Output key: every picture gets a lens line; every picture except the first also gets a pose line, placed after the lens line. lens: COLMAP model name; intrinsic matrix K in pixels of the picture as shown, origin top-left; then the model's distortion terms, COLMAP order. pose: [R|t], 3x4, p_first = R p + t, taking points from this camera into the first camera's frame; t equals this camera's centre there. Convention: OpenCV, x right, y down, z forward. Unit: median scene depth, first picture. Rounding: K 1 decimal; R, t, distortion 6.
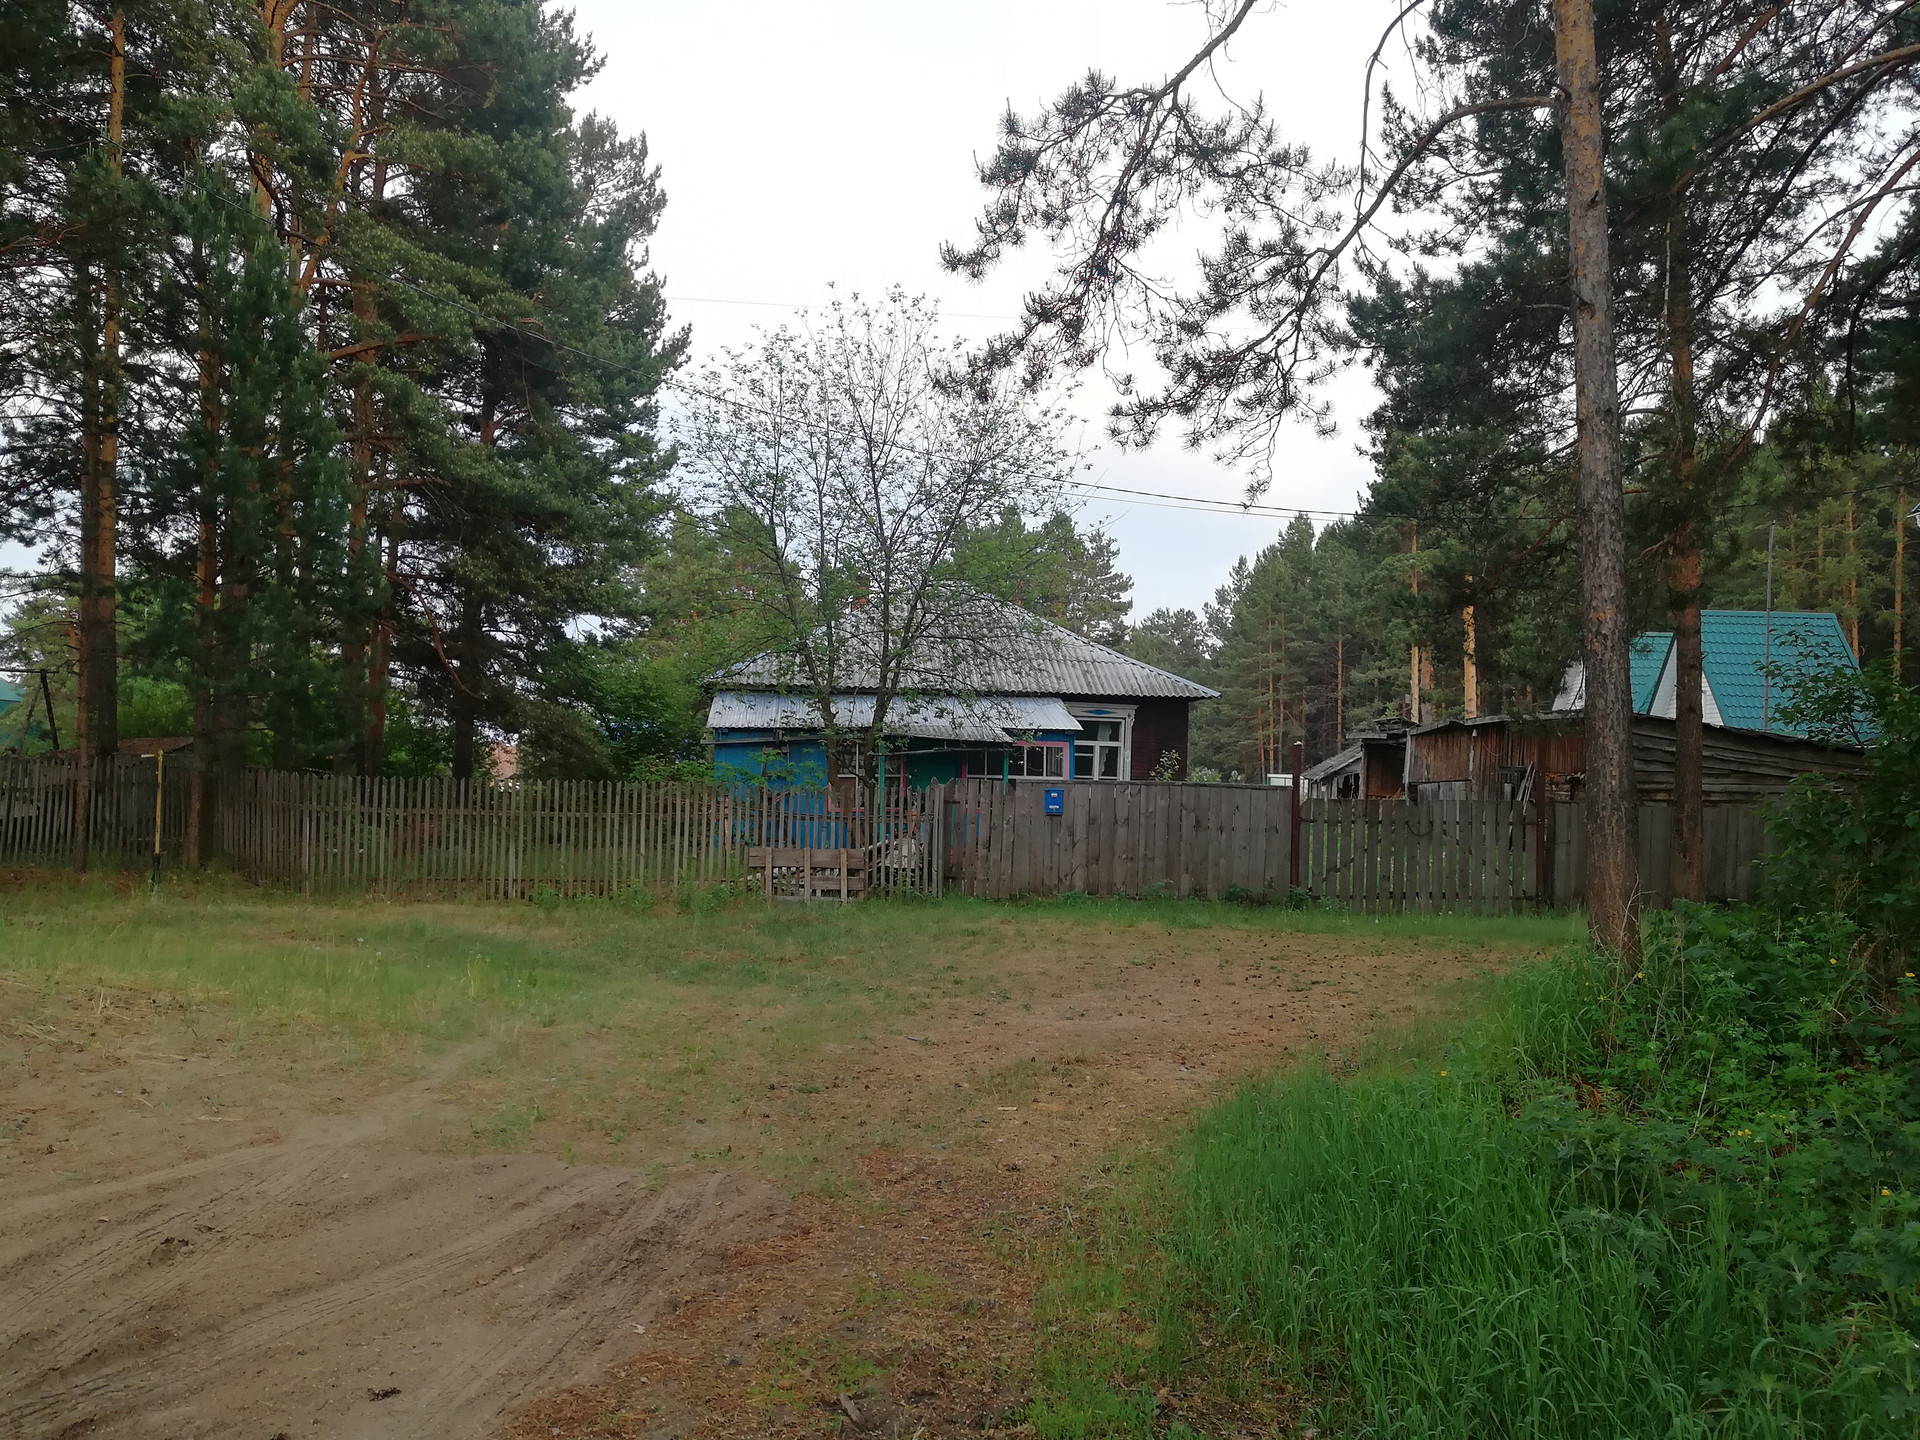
lens RADIAL K [[1528.6, 0, 949.5], [0, 1528.6, 729.4], [0, 0, 1]] dist [0.007239, -0.051967]
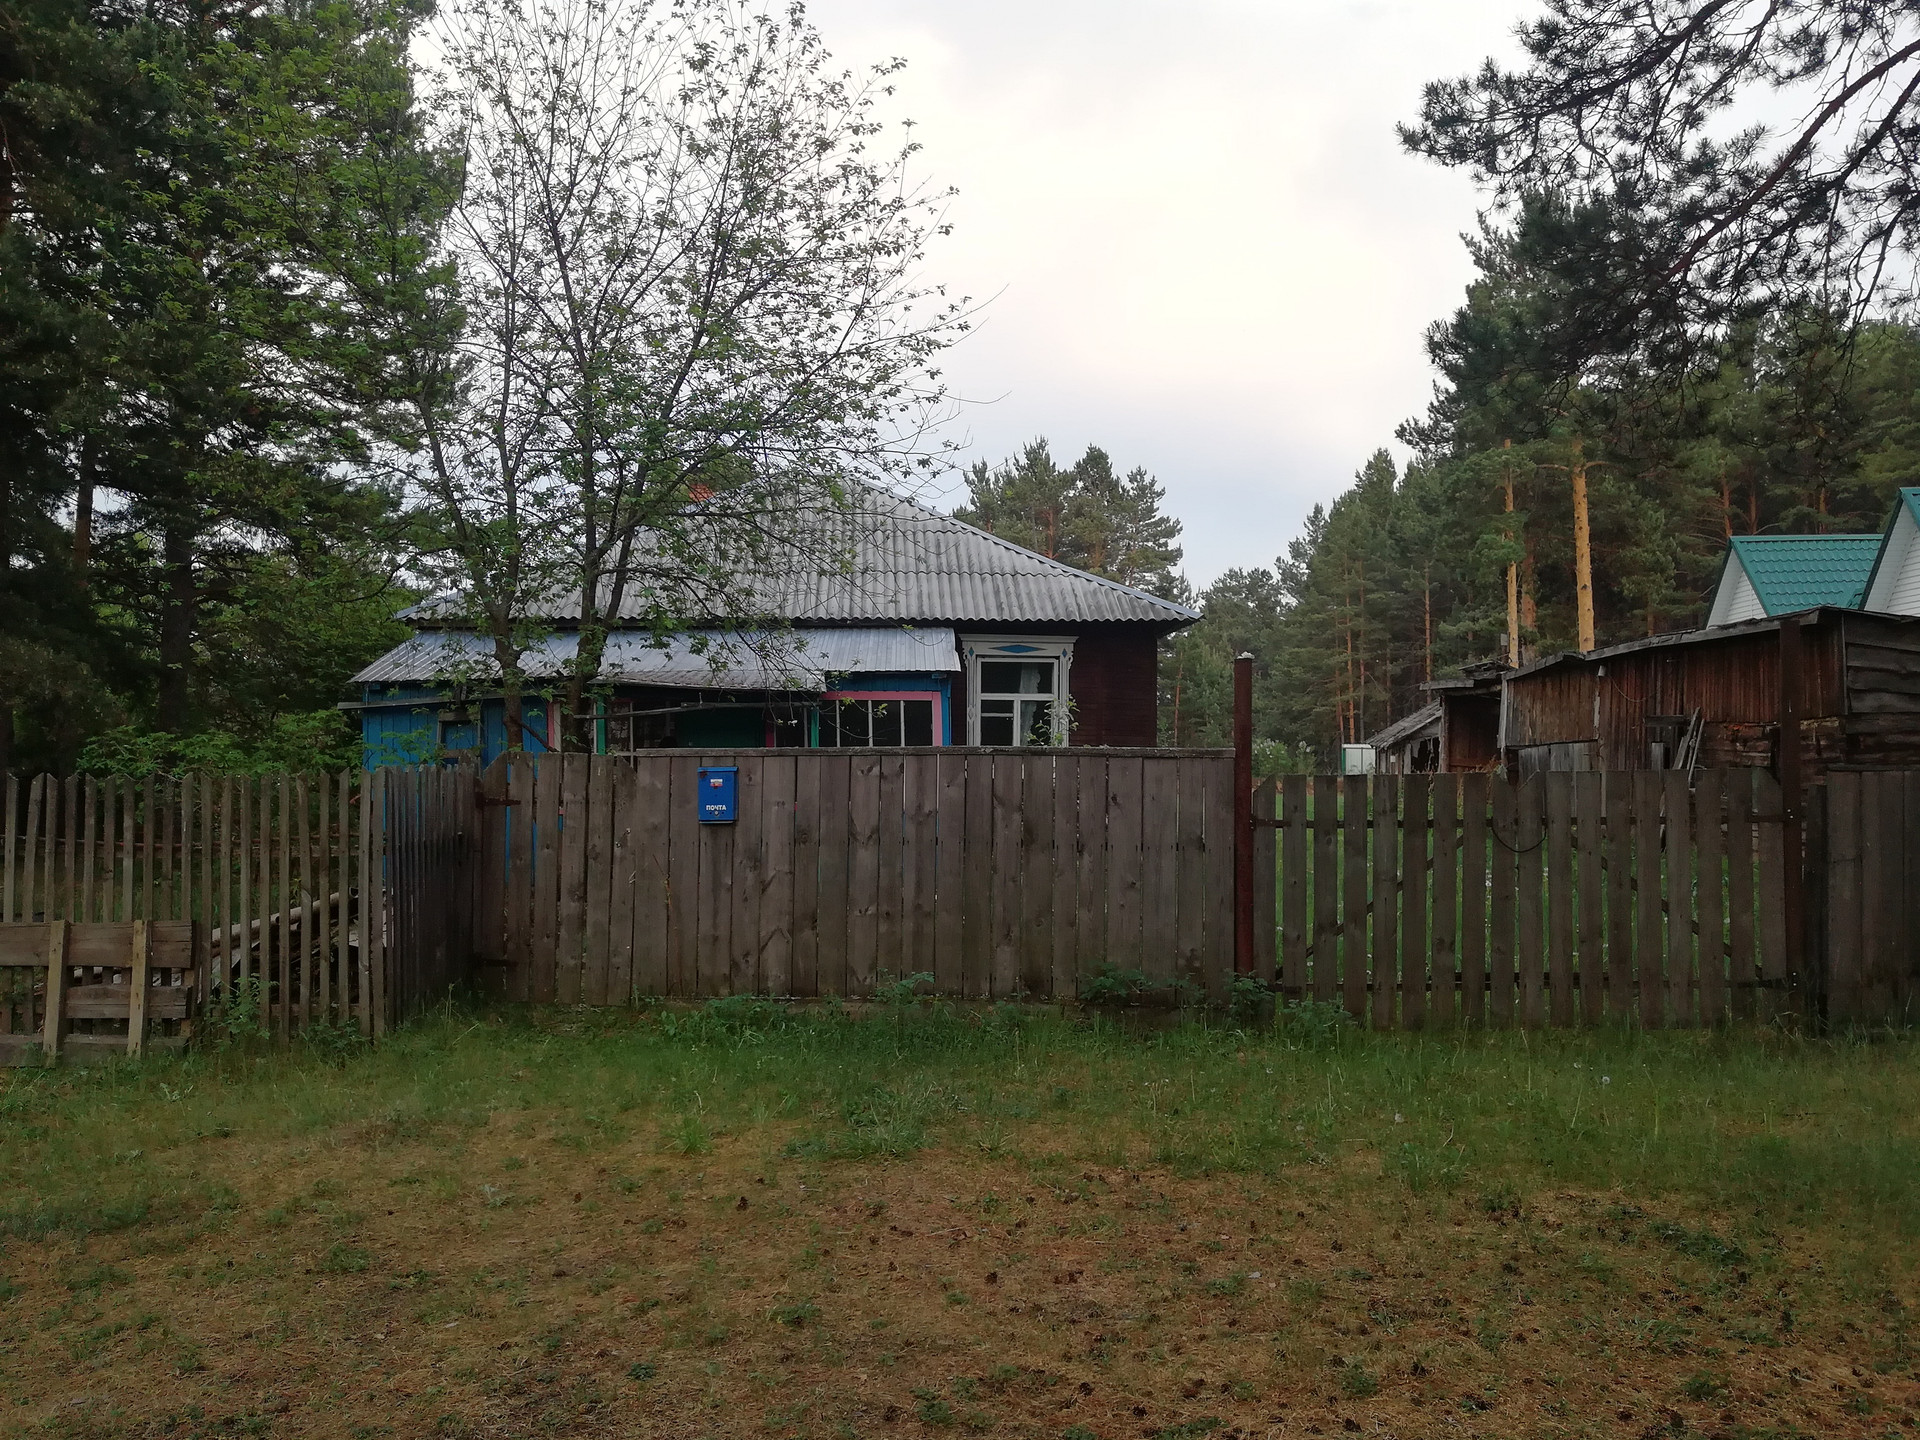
lens RADIAL K [[1554.8, 0, 969.4], [0, 1554.8, 713.6], [0, 0, 1]] dist [0.005145, 0.037457]
pose [[0.998711, -0.025979, -0.043616, 0.066089], [0.026071, 0.999659, 0.001551, 0.009356], [0.043561, -0.002686, 0.999047, 0.211532]]
